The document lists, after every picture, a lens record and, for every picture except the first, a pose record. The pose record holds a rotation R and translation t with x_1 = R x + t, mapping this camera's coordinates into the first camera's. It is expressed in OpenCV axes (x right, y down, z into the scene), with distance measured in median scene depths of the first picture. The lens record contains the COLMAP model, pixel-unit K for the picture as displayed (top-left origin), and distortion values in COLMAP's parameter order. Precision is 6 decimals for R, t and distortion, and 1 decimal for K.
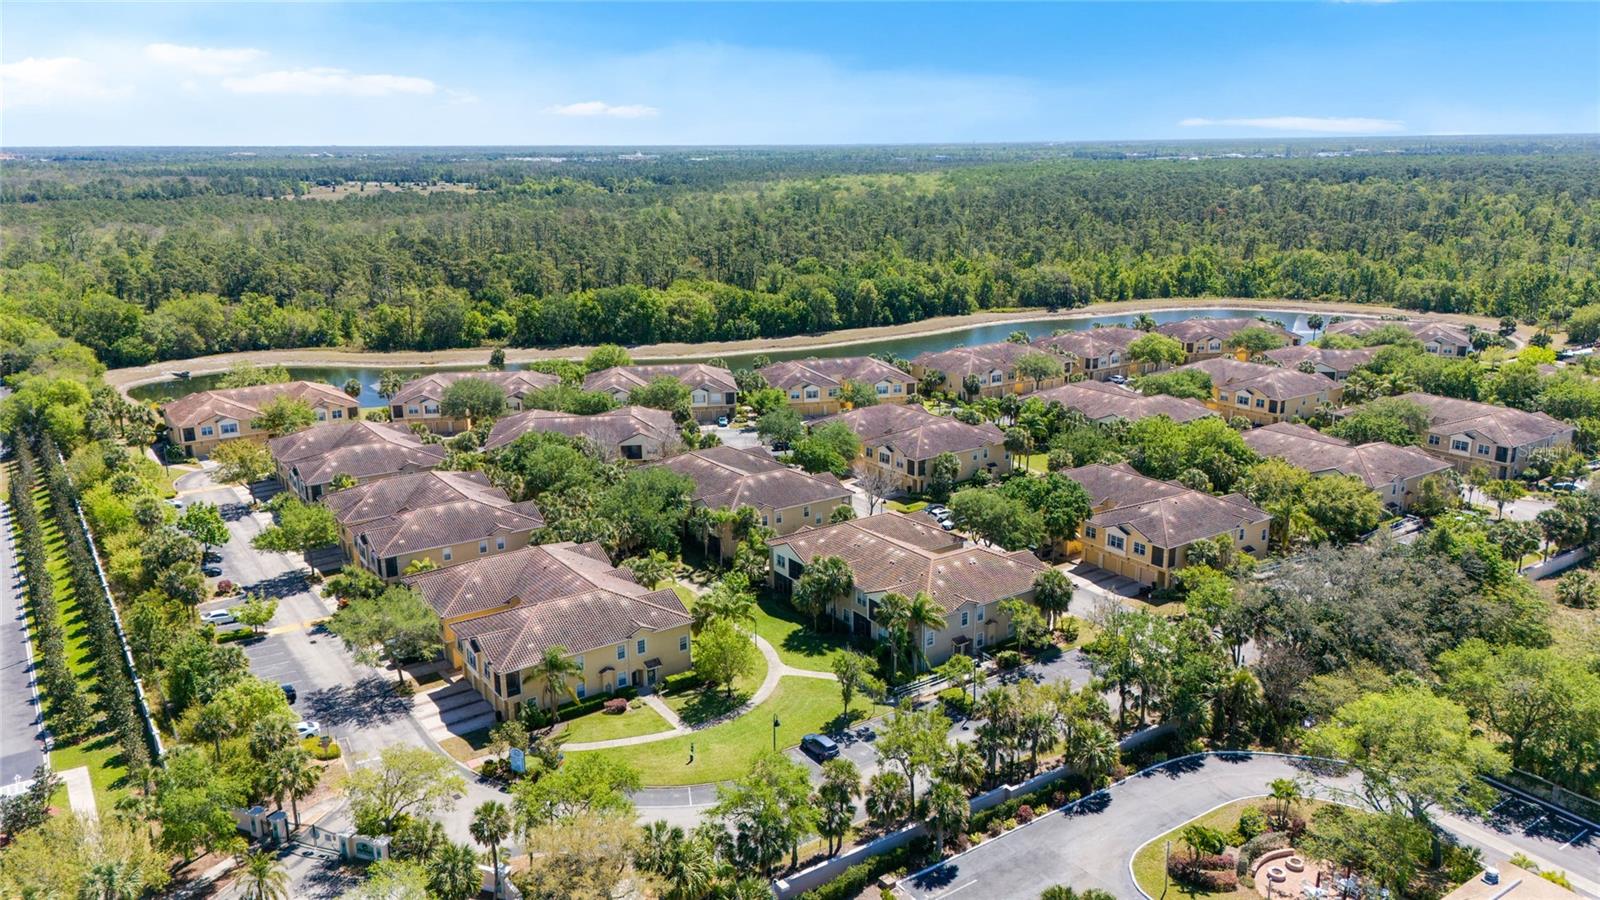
lens RADIAL K [[1176.1, 0, 800.0], [0, 1176.1, 450.0], [0, 0, 1]] dist [0.102708, -0.107131]
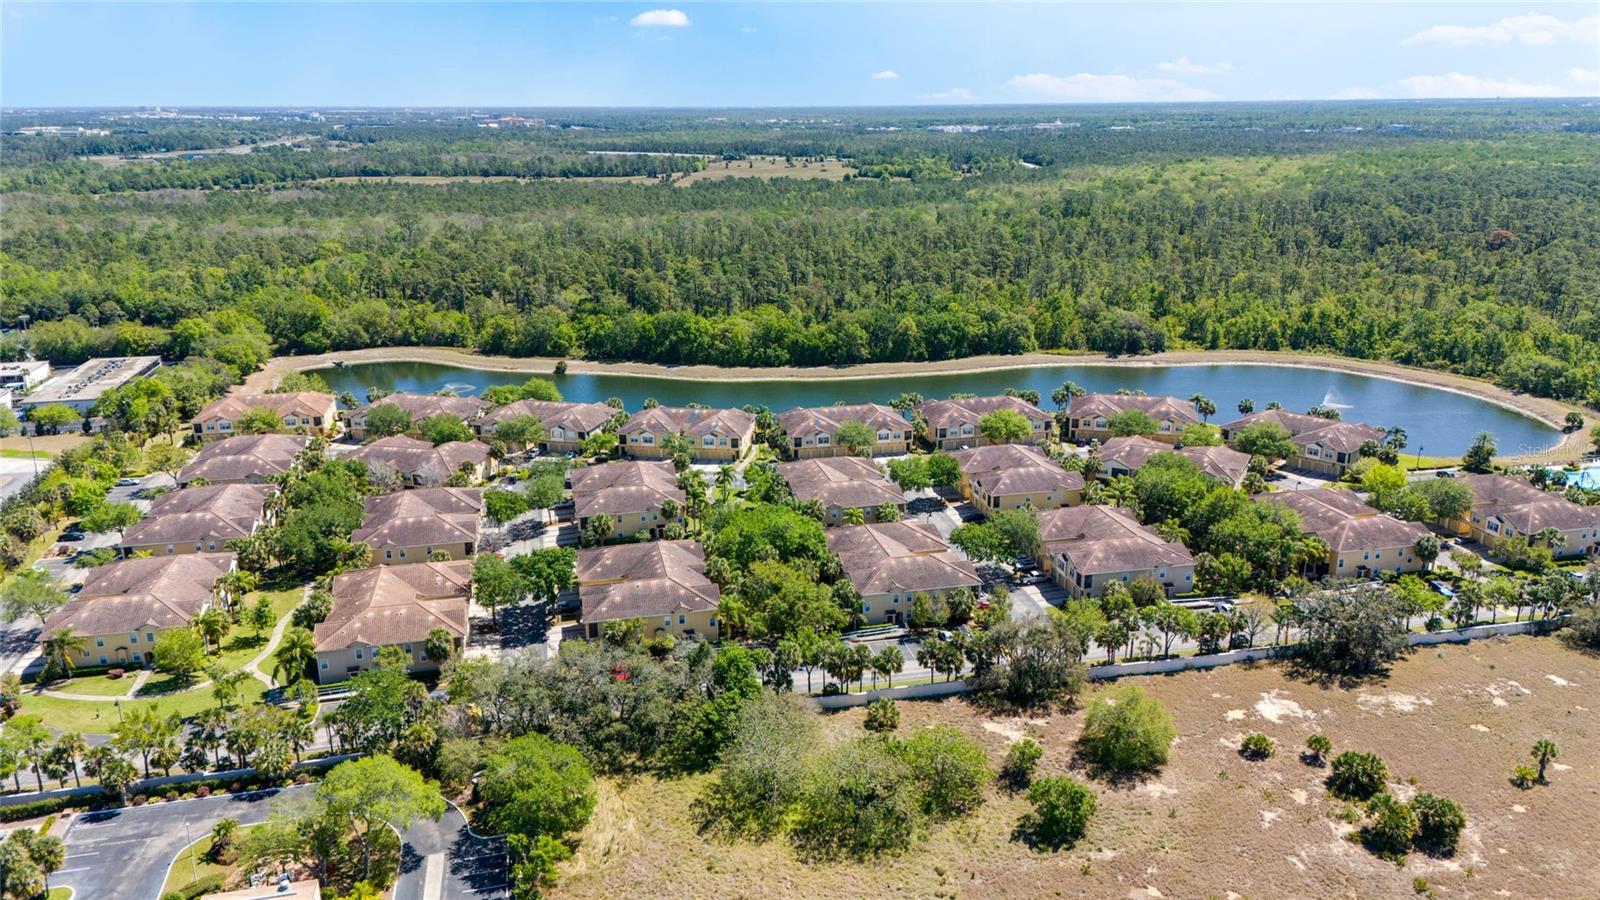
lens RADIAL K [[1176.1, 0, 800.0], [0, 1176.1, 450.0], [0, 0, 1]] dist [0.102708, -0.107131]
pose [[0.926368, 0.108838, -0.360551, 0.393656], [-0.096024, 0.993950, 0.053325, -0.077994], [0.364173, -0.014777, 0.931214, -0.035473]]
